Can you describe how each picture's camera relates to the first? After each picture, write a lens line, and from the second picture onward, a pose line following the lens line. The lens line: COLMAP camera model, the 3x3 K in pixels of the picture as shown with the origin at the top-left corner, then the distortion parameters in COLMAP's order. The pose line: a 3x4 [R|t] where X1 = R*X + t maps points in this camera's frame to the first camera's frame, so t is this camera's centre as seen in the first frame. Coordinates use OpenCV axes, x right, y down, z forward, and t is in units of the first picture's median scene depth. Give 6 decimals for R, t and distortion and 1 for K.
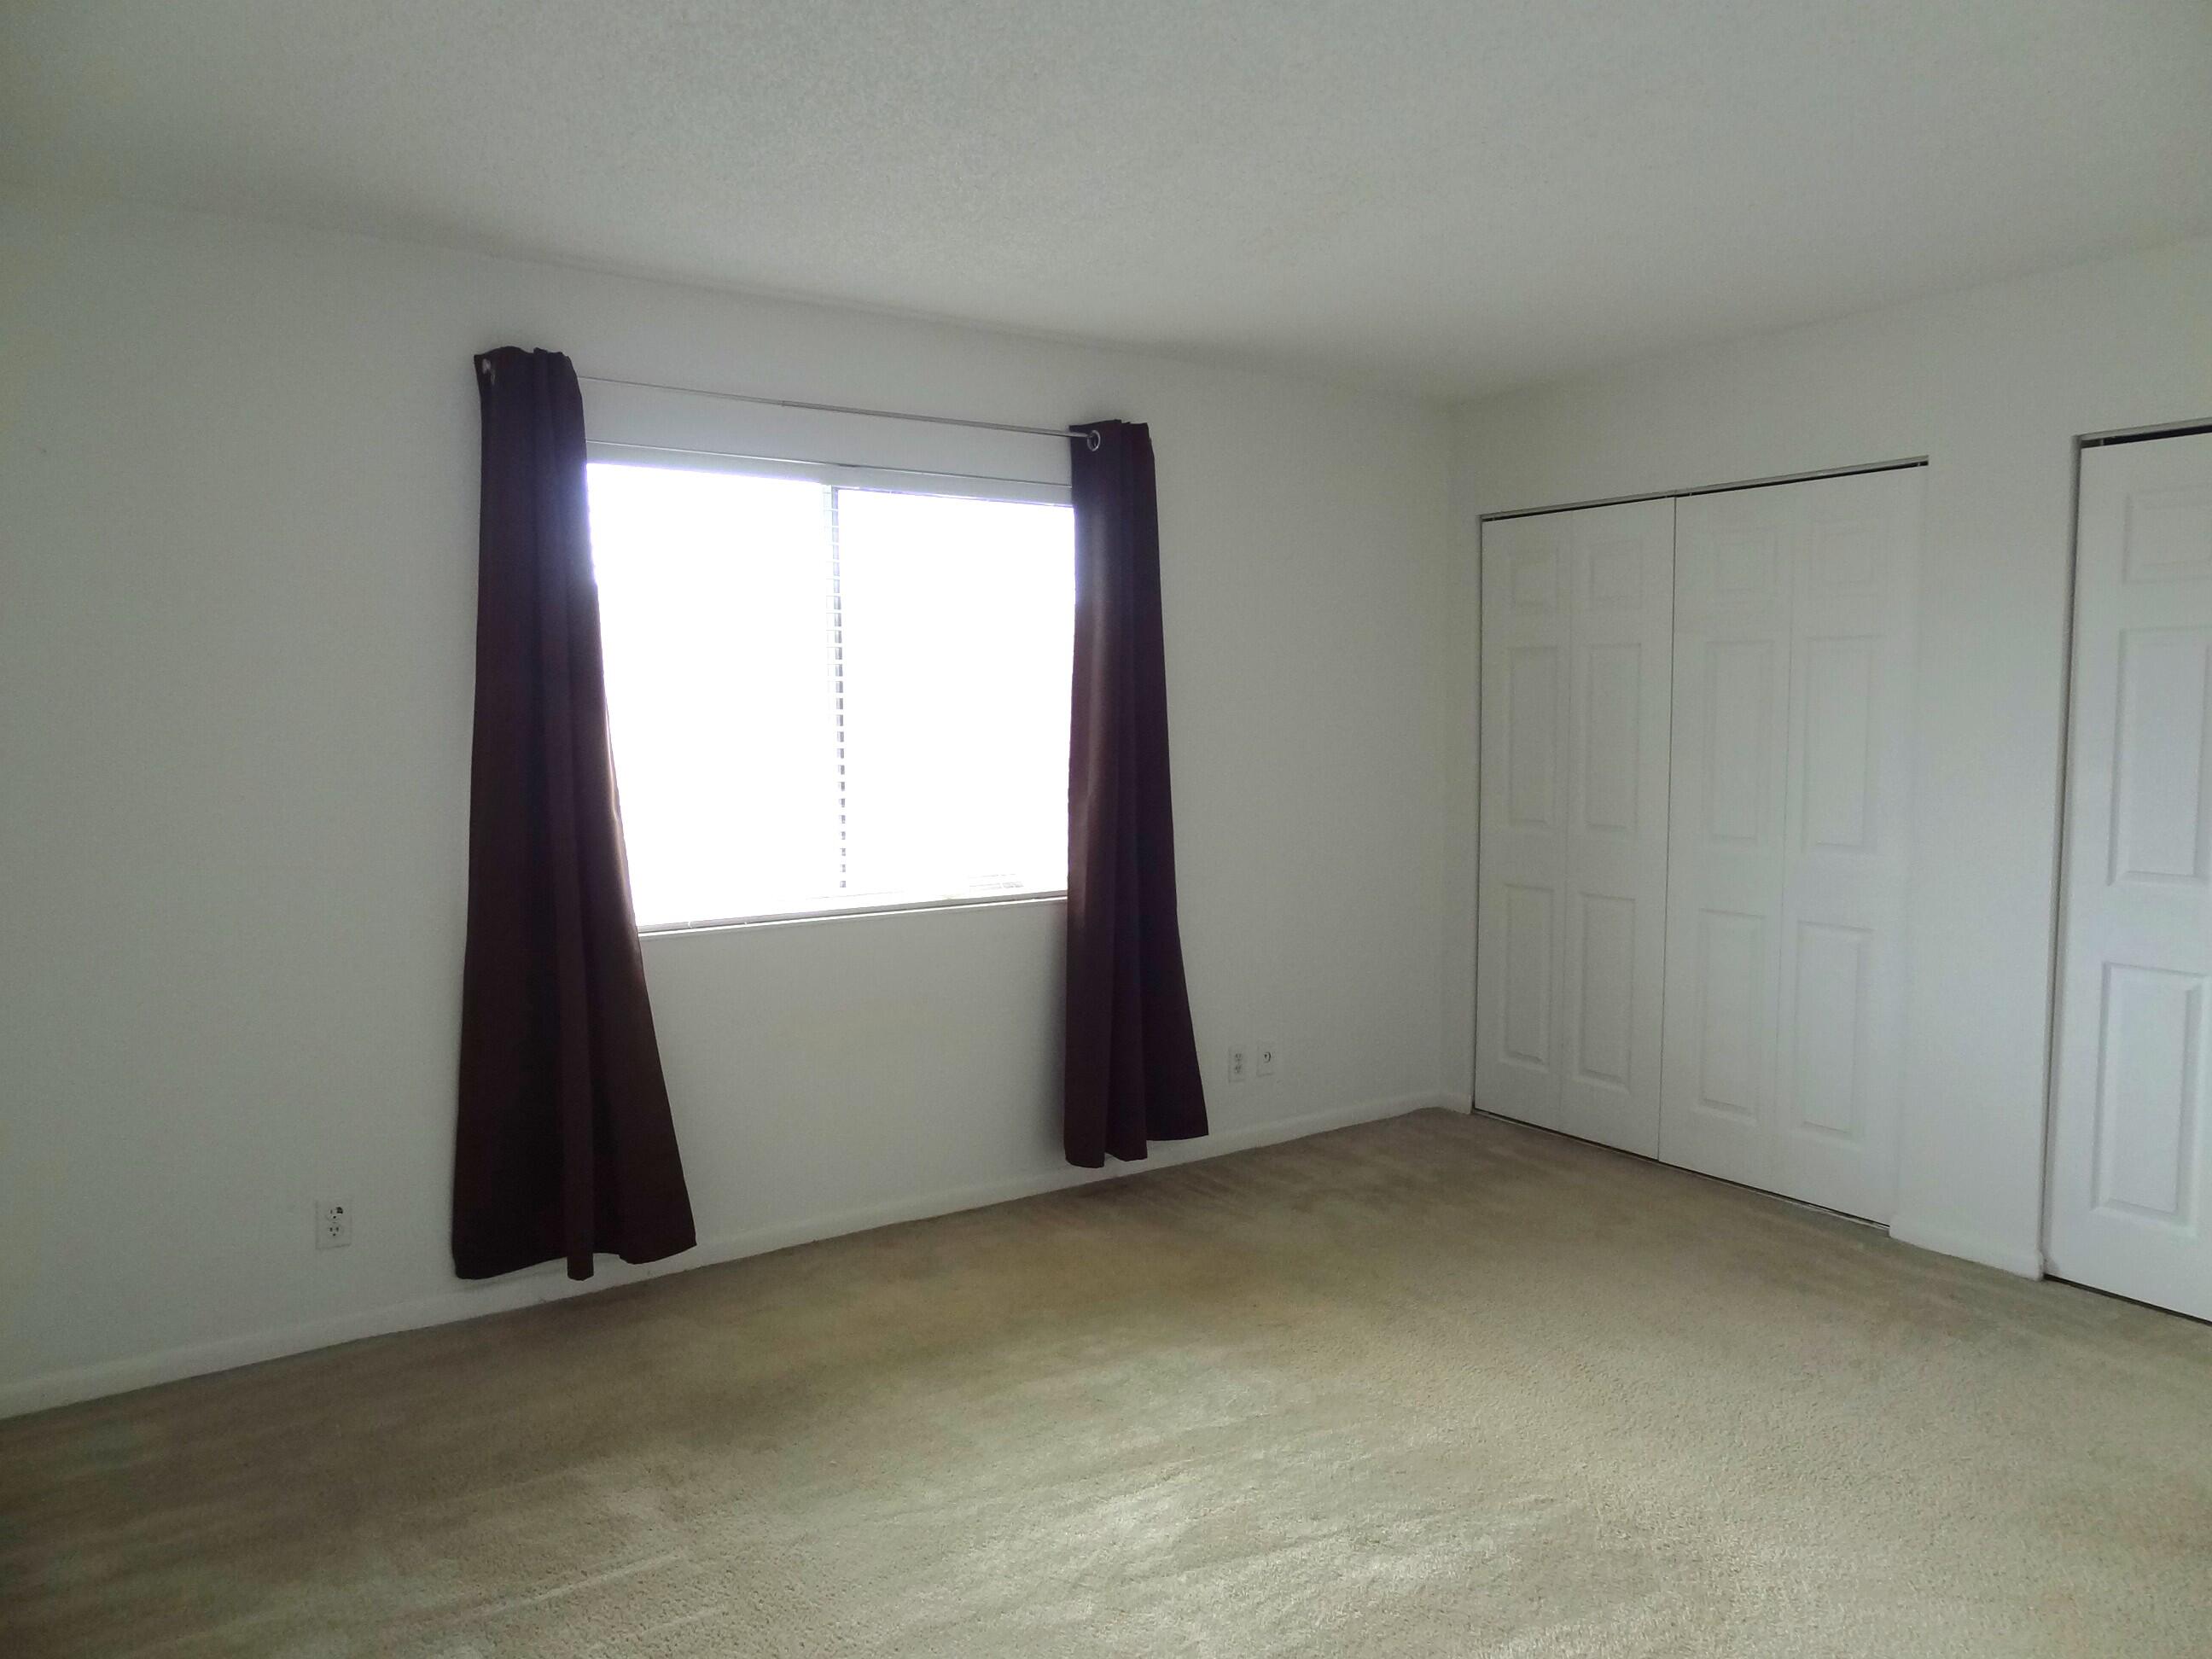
lens RADIAL K [[1547.8, 0, 1106.0], [0, 1547.8, 829.5], [0, 0, 1]] dist [-0.000162, 0.004552]
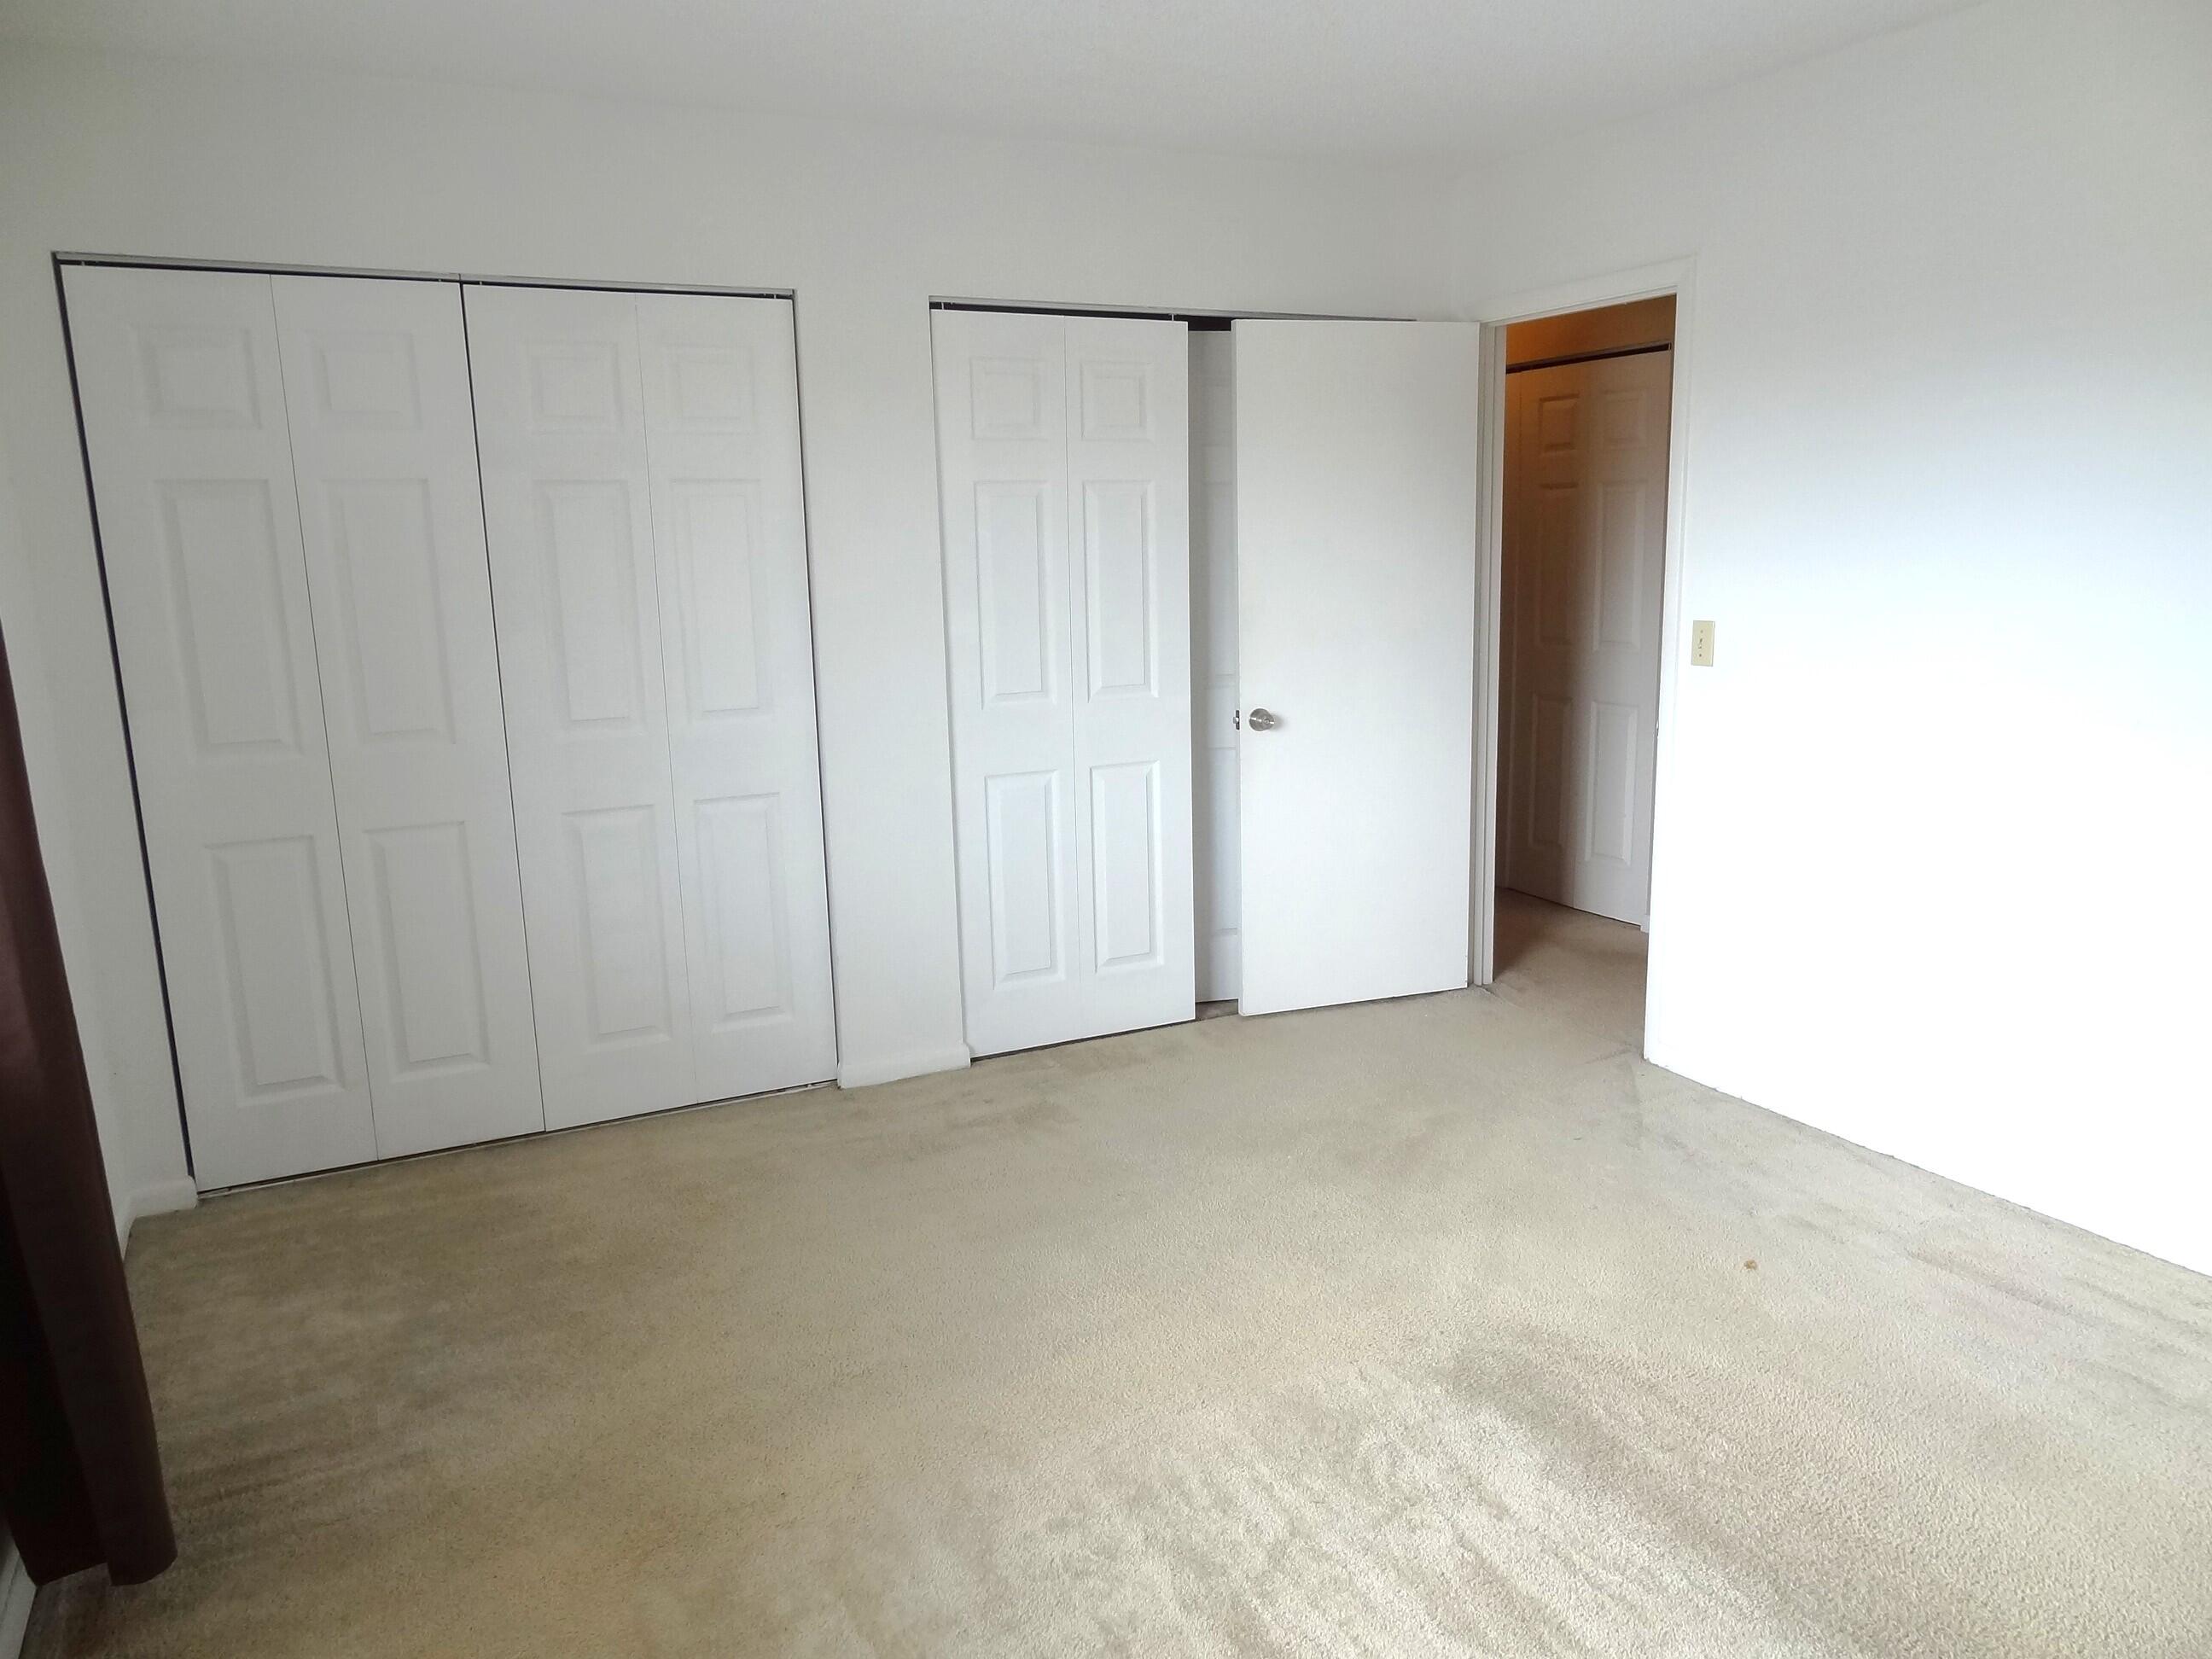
lens RADIAL K [[1547.8, 0, 1106.0], [0, 1547.8, 829.5], [0, 0, 1]] dist [-0.000162, 0.004552]
pose [[0.132592, -0.185455, 0.973666, -0.406789], [0.103112, 0.979590, 0.172541, -0.056066], [-0.985793, 0.077519, 0.149009, 0.648749]]
